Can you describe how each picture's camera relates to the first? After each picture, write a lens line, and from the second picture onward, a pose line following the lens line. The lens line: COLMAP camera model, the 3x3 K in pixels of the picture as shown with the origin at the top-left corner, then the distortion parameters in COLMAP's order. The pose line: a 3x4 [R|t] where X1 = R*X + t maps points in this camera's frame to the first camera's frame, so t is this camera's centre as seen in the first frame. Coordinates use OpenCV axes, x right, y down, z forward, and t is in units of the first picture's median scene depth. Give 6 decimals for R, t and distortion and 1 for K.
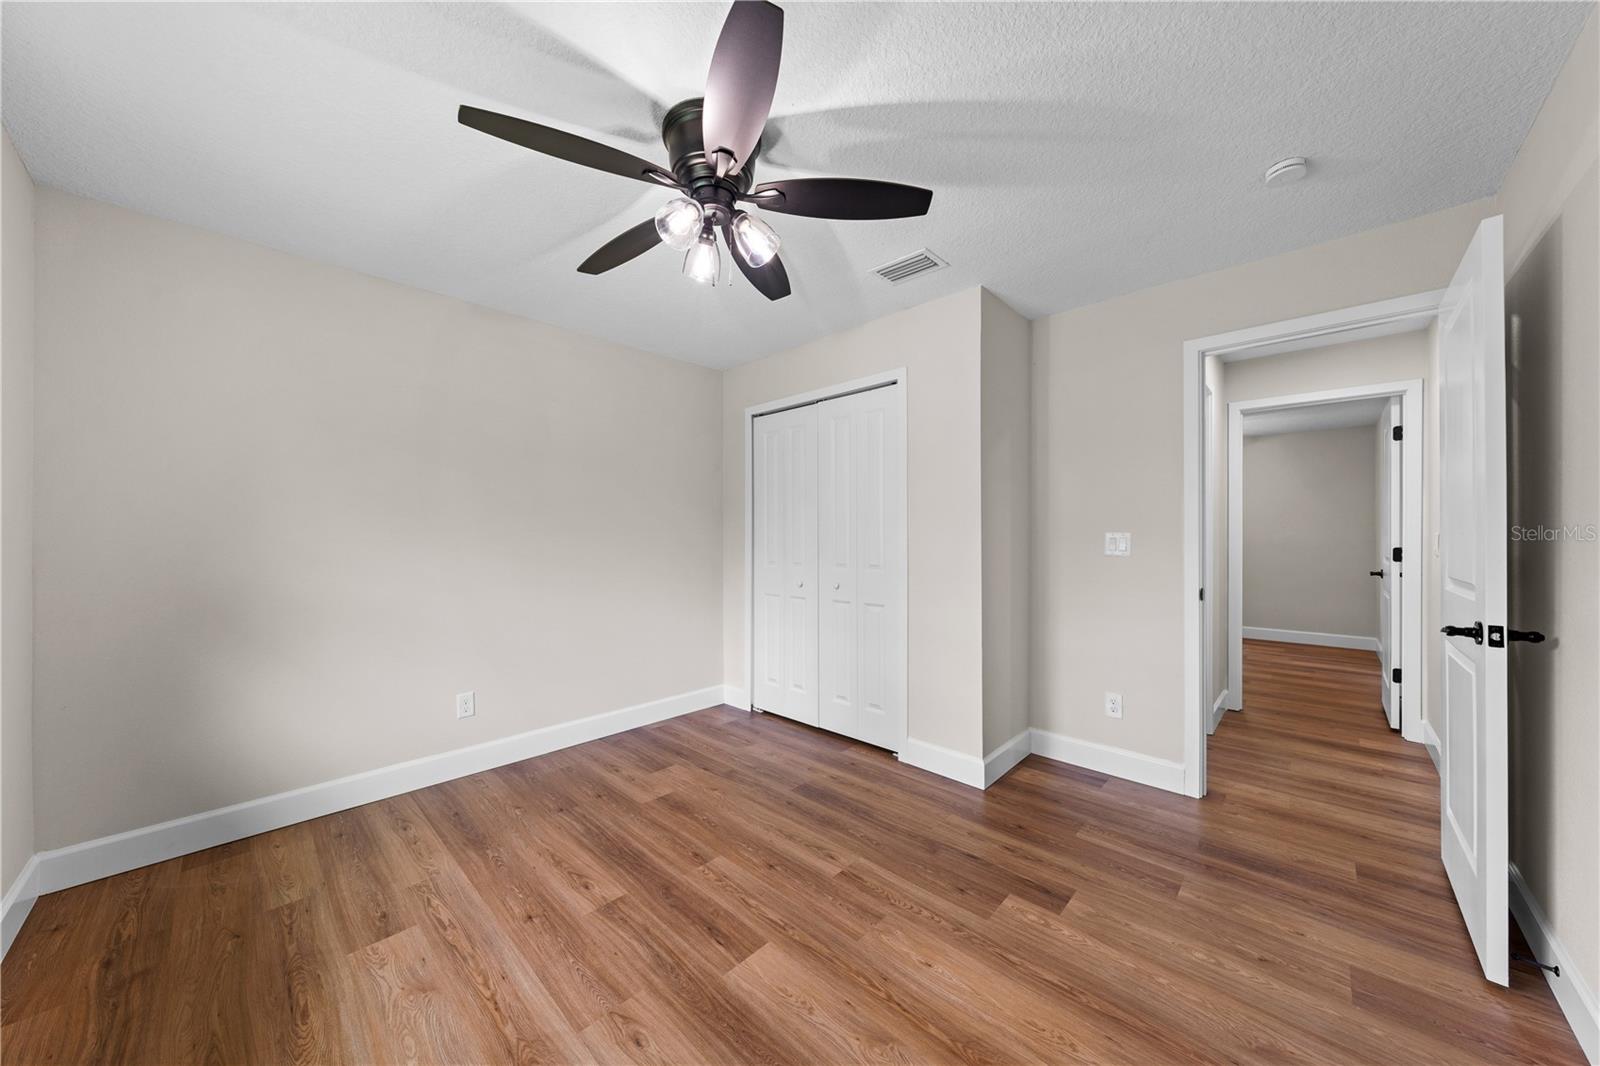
lens RADIAL K [[541.0, 0, 810.6], [0, 541.0, 532.0], [0, 0, 1]] dist [-0.003056, 0.000166]
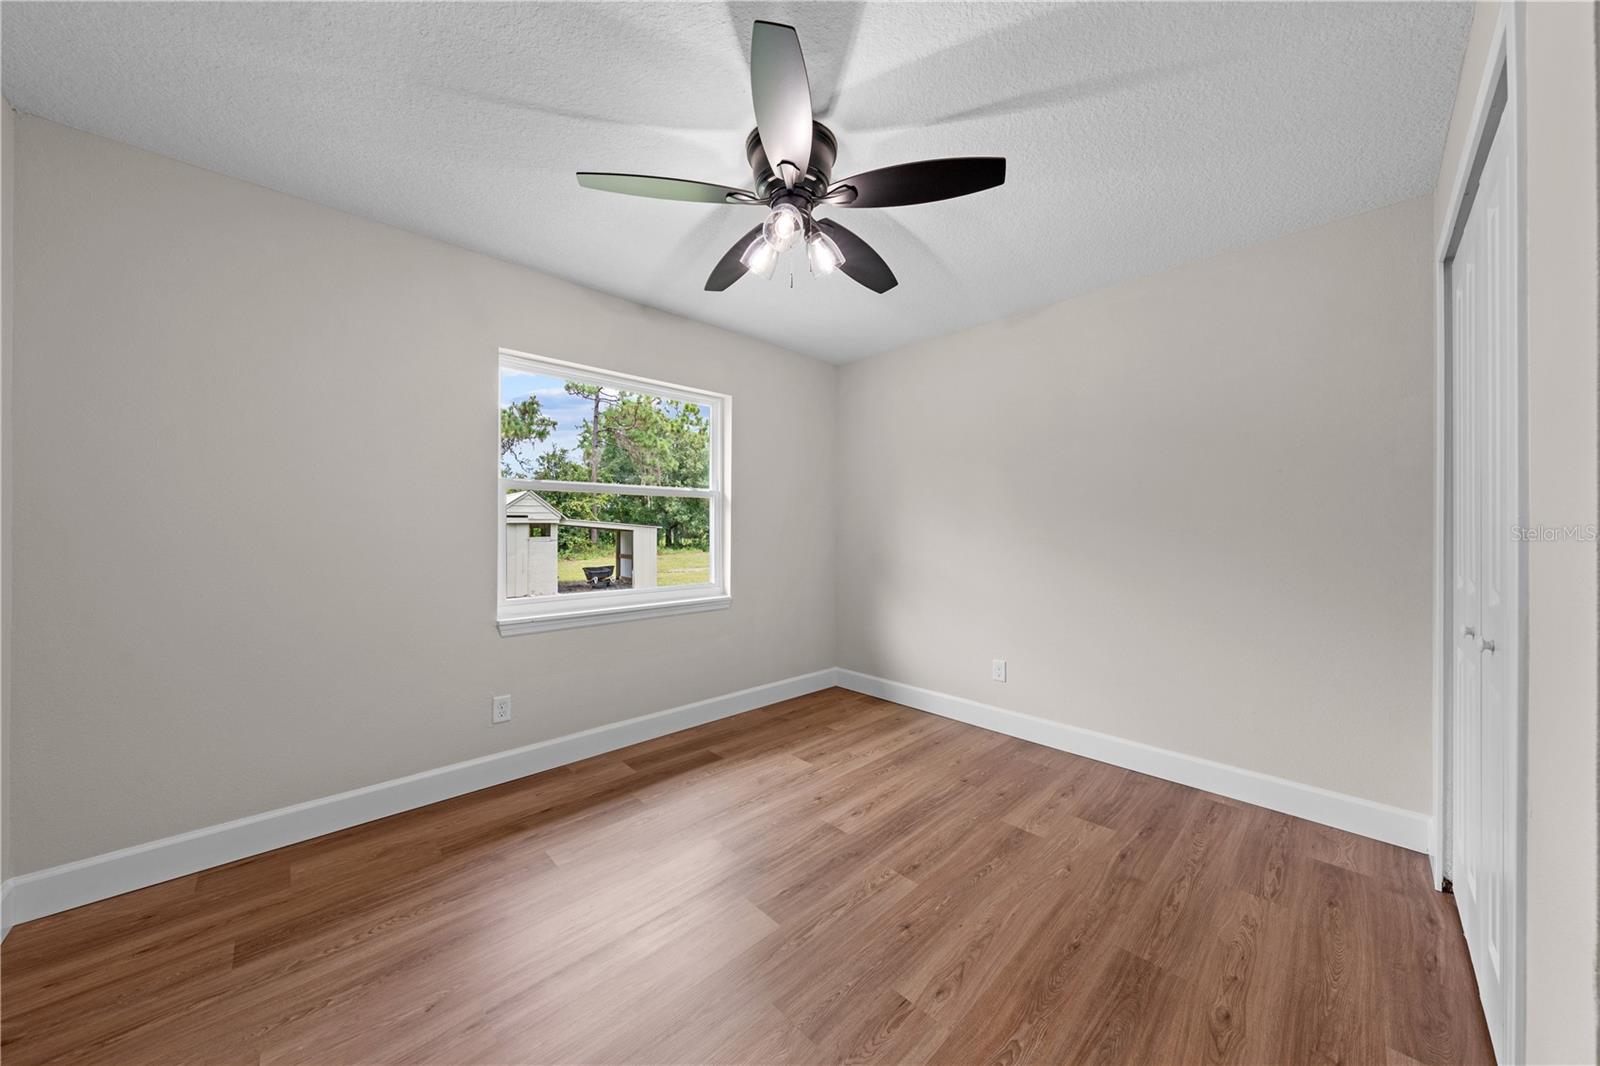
lens RADIAL K [[541.0, 0, 799.2], [0, 541.0, 525.9], [0, 0, 1]] dist [-0.003056, 0.000166]
pose [[-0.047783, -0.002358, -0.998855, 0.676200], [0.001832, 0.999995, -0.002449, 0.017707], [0.998856, -0.001947, -0.047778, 0.798685]]
